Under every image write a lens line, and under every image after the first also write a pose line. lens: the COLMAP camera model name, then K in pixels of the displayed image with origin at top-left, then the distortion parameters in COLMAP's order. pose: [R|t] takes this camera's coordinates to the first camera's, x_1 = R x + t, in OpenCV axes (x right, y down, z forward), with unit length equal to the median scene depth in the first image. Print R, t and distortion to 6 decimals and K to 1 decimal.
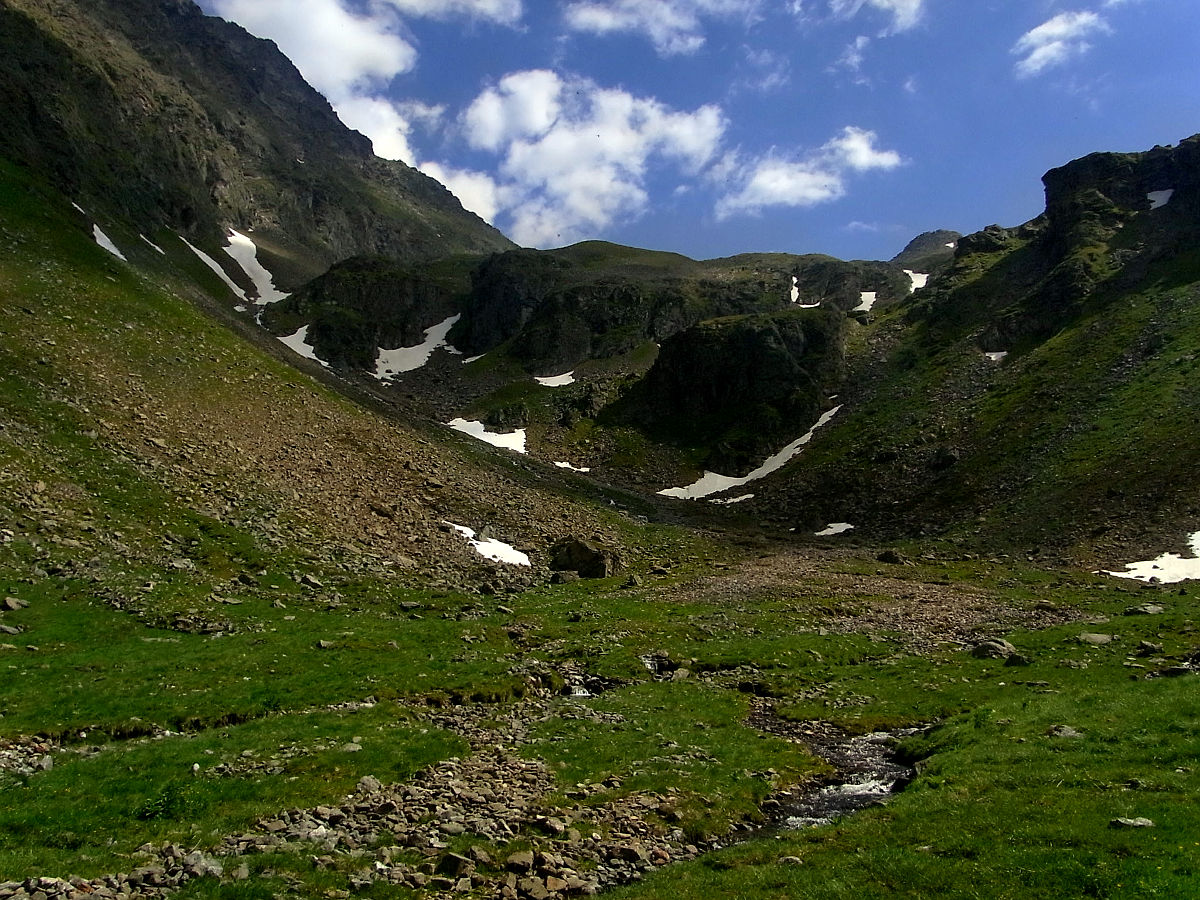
lens RADIAL K [[1023.8, 0, 600.0], [0, 1023.8, 450.0], [0, 0, 1]] dist [0.026789, -0.105601]
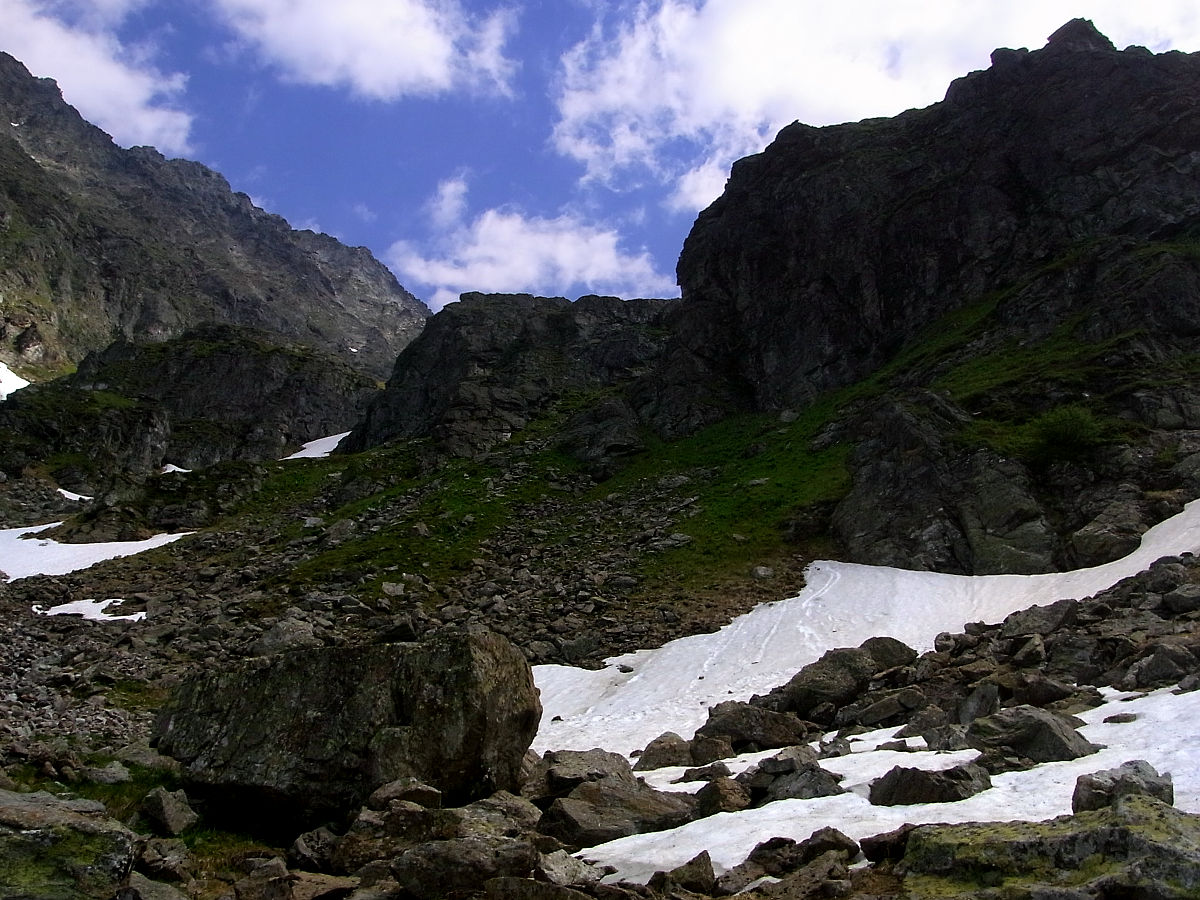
lens RADIAL K [[1023.8, 0, 600.0], [0, 1023.8, 450.0], [0, 0, 1]] dist [0.026789, -0.105601]
pose [[0.975941, -0.091819, -0.197756, 0.072437], [0.034135, 0.960163, -0.277348, 0.031379], [0.215344, 0.263925, 0.940197, 0.595273]]
